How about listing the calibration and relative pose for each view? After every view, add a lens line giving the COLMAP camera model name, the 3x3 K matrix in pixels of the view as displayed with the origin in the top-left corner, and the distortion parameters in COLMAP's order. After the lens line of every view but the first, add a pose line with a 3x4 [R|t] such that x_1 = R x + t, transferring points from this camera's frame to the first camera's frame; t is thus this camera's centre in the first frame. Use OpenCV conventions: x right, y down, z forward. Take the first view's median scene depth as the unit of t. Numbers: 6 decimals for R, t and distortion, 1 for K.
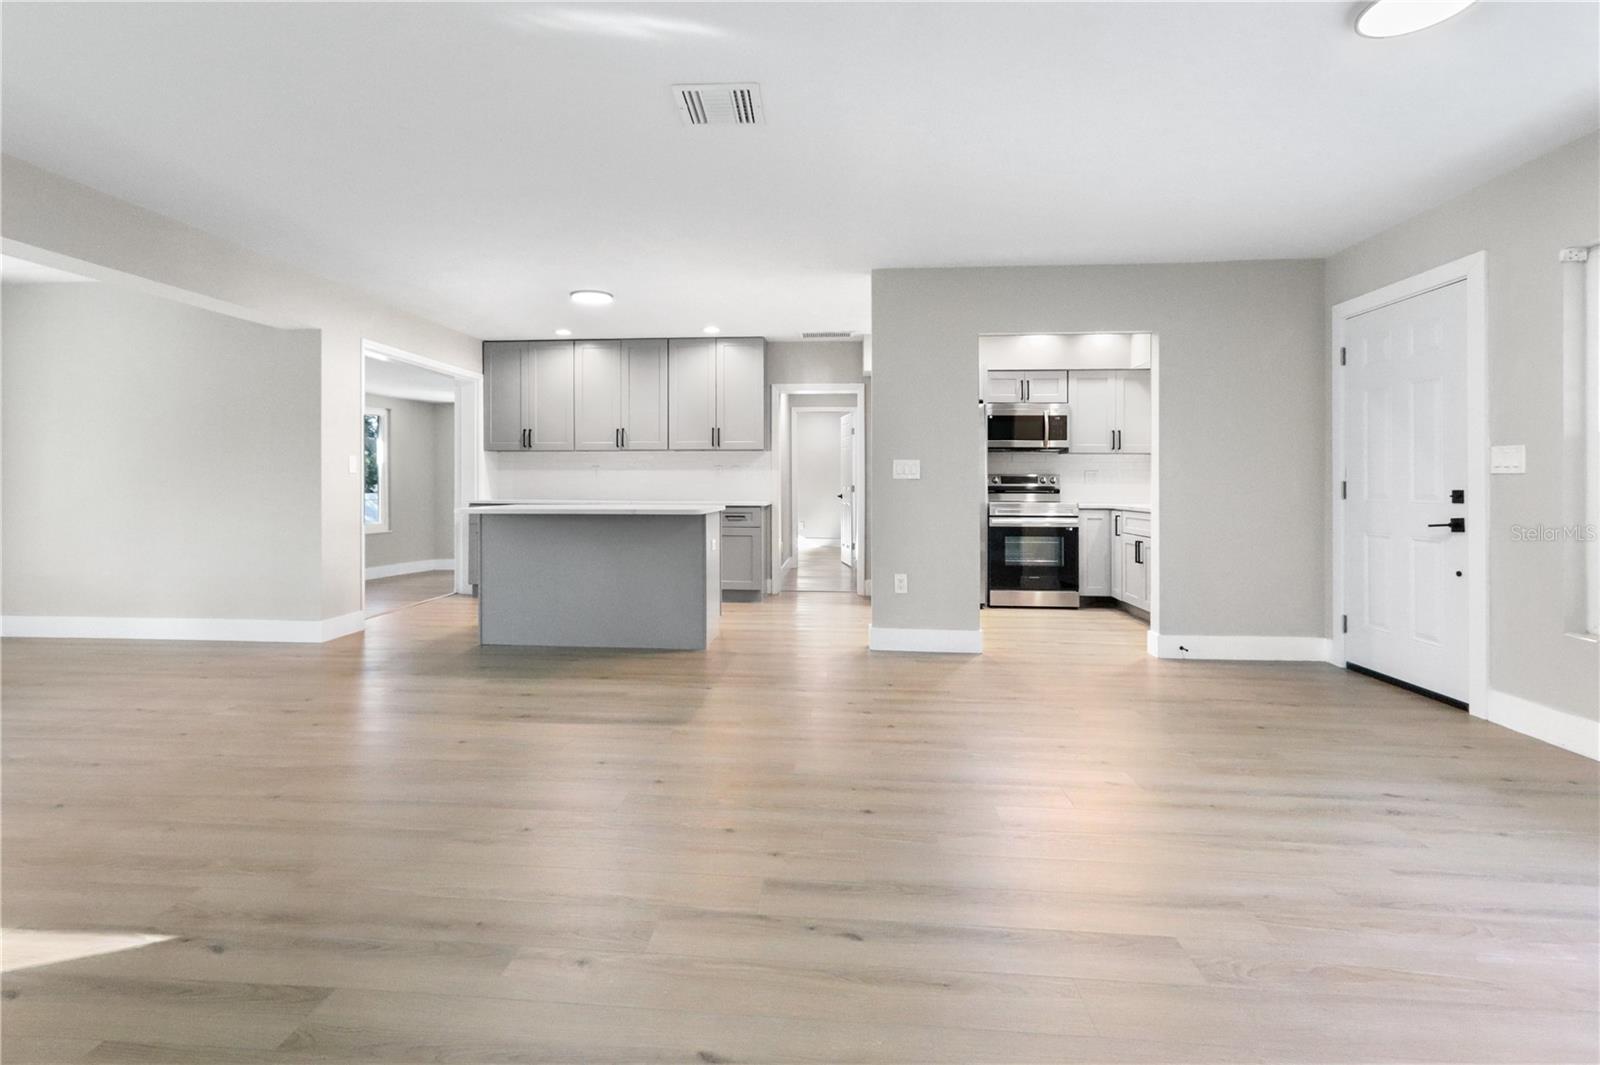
lens RADIAL K [[776.5, 0, 779.1], [0, 776.5, 482.6], [0, 0, 1]] dist [-0.000951, 0.001913]
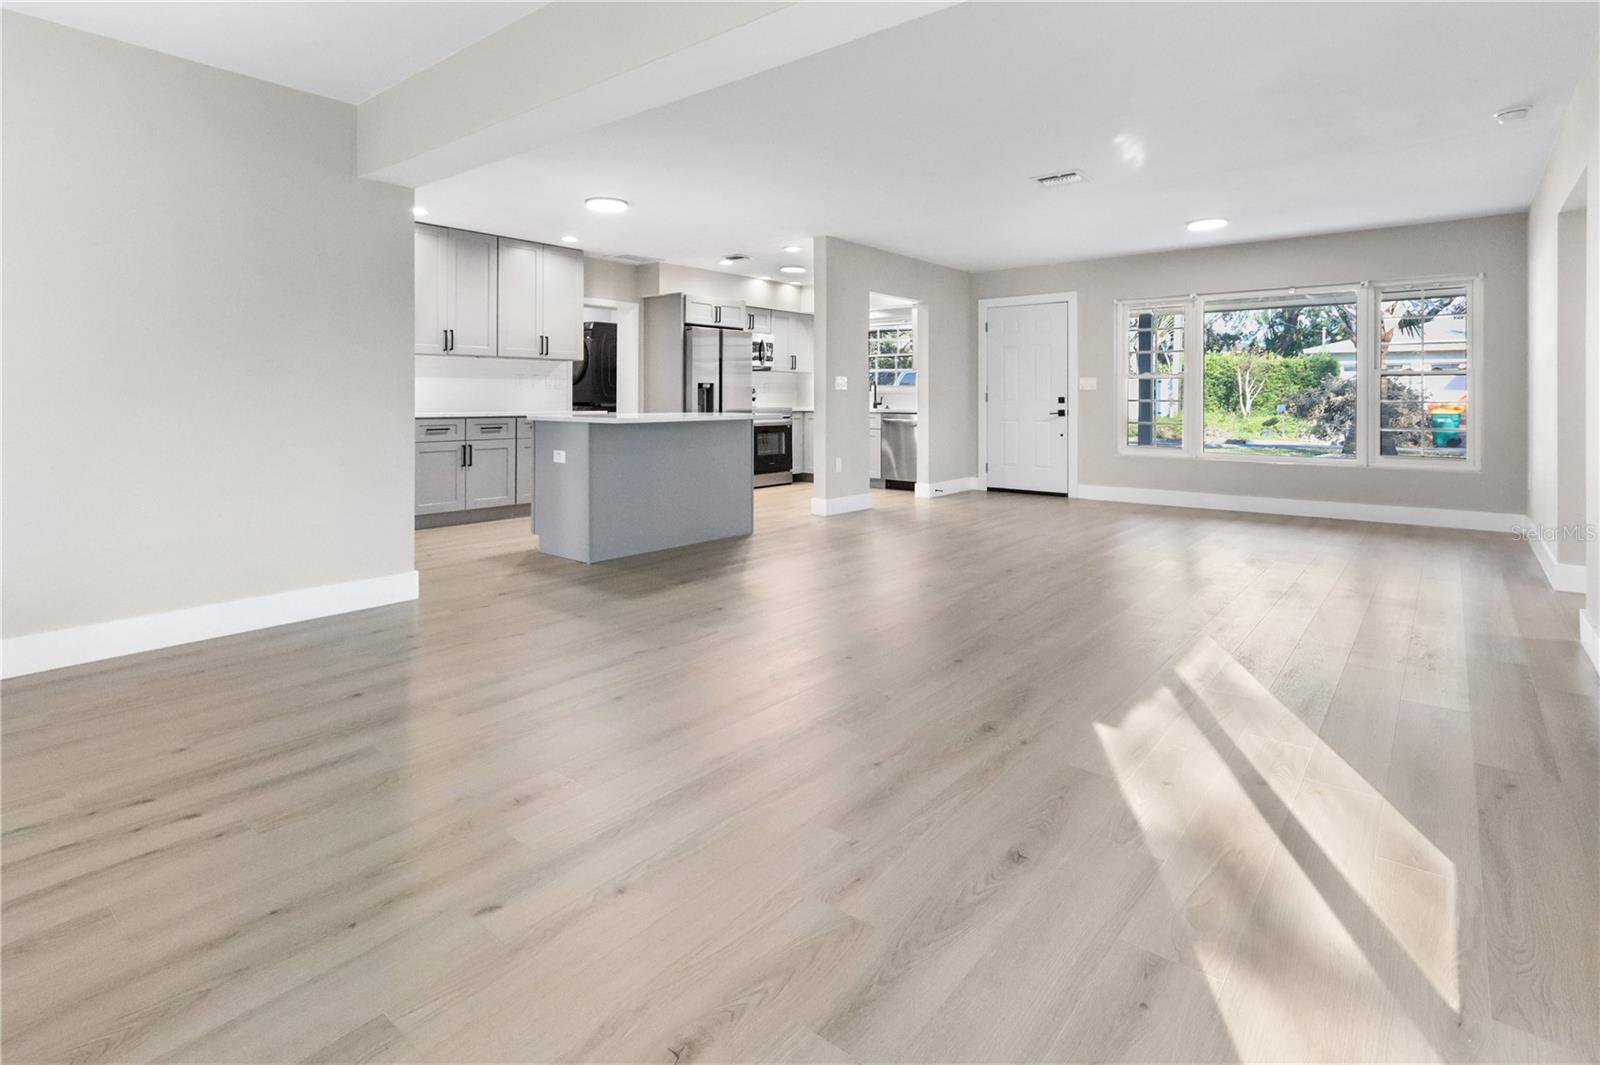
lens RADIAL K [[776.5, 0, 777.6], [0, 776.5, 388.3], [0, 0, 1]] dist [-0.000951, 0.001913]
pose [[0.586018, 0.006819, 0.810269, -0.922140], [-0.003620, 0.999977, -0.005797, -0.000008], [-0.810290, 0.000464, 0.586029, 0.244091]]
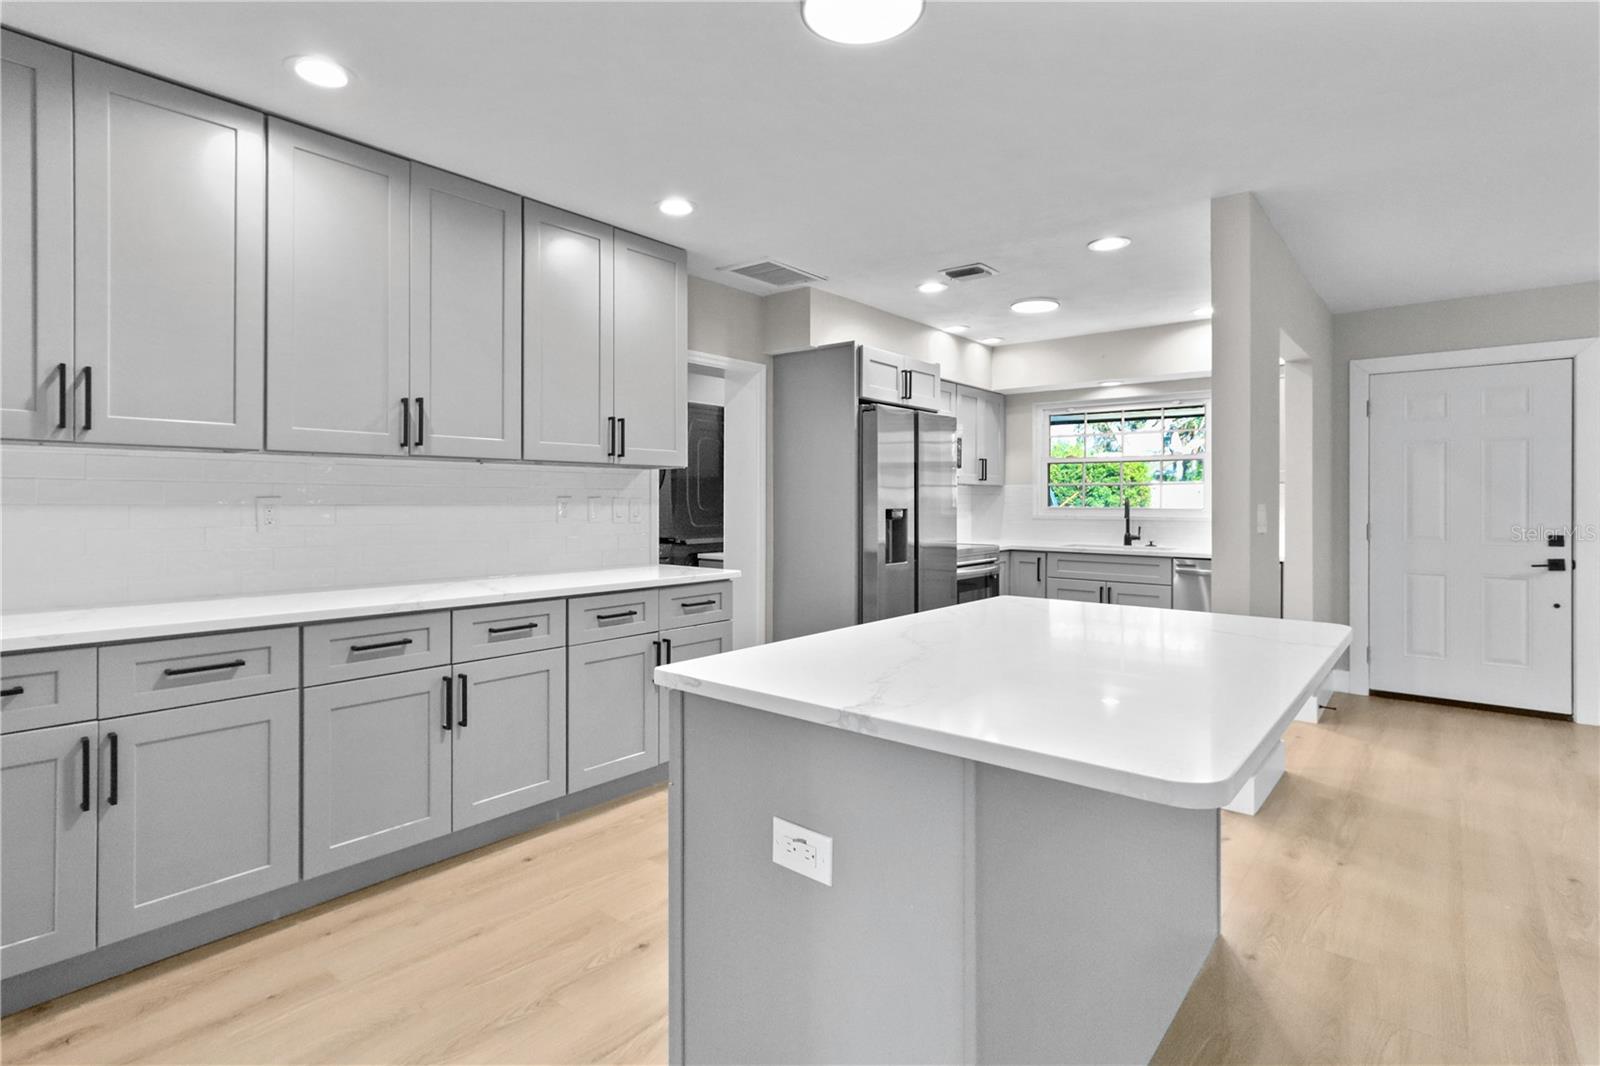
lens RADIAL K [[776.5, 0, 766.8], [0, 776.5, 494.6], [0, 0, 1]] dist [-0.000951, 0.001913]
pose [[0.597052, 0.004265, 0.802191, -0.533866], [-0.003991, 0.999989, -0.002347, -0.030226], [-0.802193, -0.001800, 0.597062, 0.843855]]
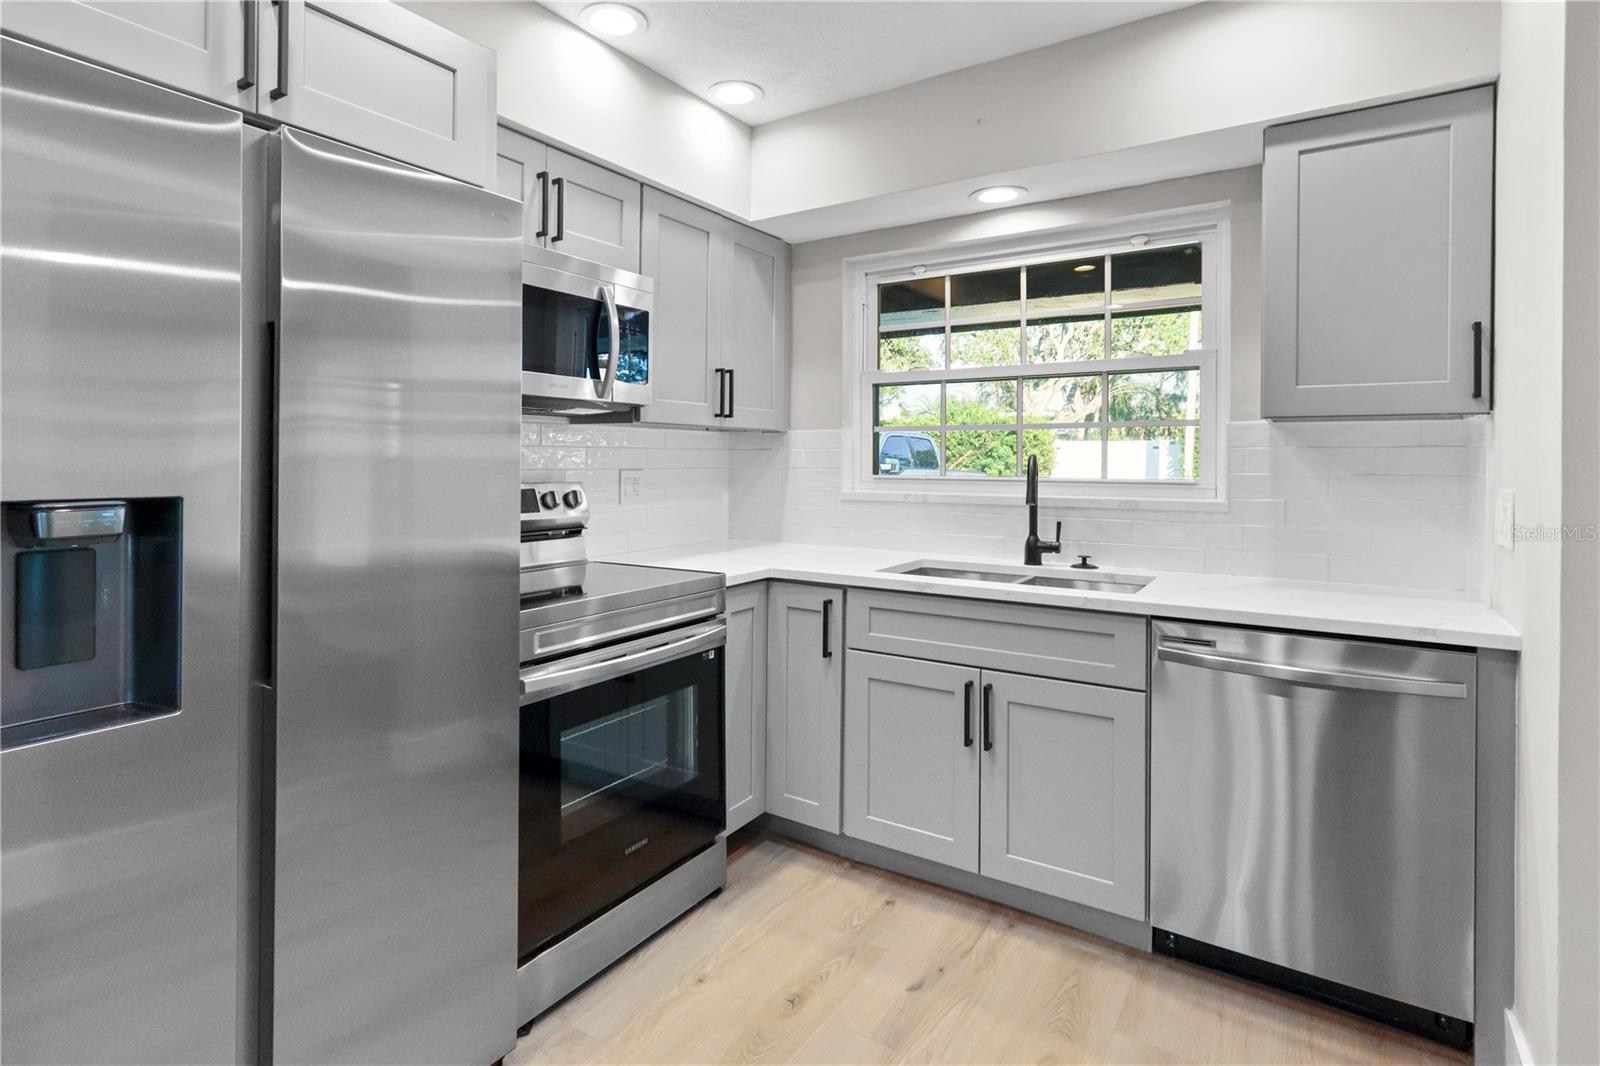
lens RADIAL K [[776.5, 0, 764.6], [0, 776.5, 468.9], [0, 0, 1]] dist [-0.000951, 0.001913]
pose [[0.508538, -0.009913, 0.860982, 0.124701], [-0.003572, 0.999901, 0.013623, -0.028246], [-0.861032, -0.010004, 0.508452, 0.982846]]
